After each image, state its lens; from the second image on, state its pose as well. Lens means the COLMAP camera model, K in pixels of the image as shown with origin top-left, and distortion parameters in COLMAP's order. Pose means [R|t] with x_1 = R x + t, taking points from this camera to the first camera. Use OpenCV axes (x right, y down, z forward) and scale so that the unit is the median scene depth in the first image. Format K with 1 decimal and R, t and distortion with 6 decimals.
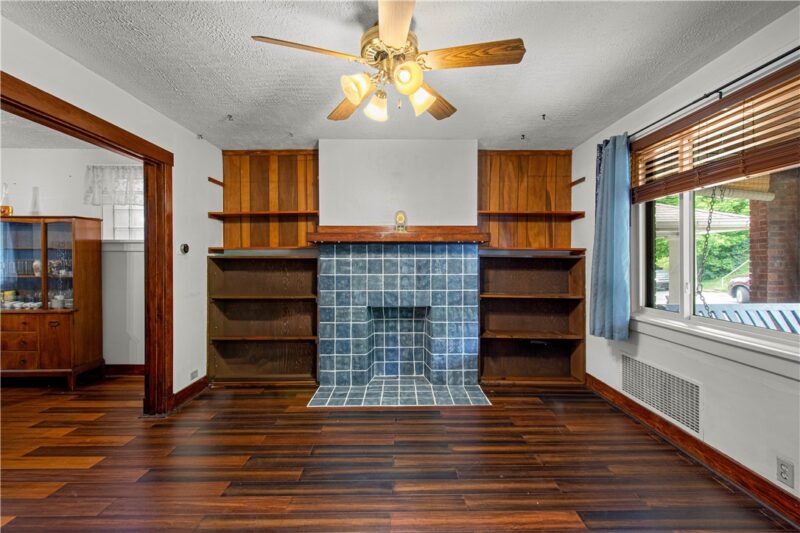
lens RADIAL K [[353.8, 0, 399.0], [0, 353.8, 263.6], [0, 0, 1]] dist [0.010111, -0.002822]
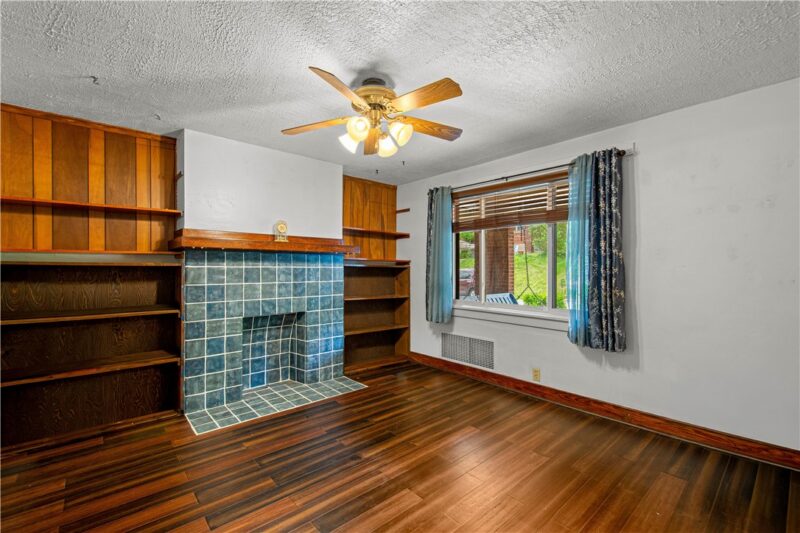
lens RADIAL K [[353.8, 0, 402.8], [0, 353.8, 268.1], [0, 0, 1]] dist [0.010111, -0.002822]
pose [[0.747405, 0.004447, 0.664354, -0.405699], [0.002076, 0.999957, -0.009029, -0.001066], [-0.664365, 0.008127, 0.747364, -0.001476]]
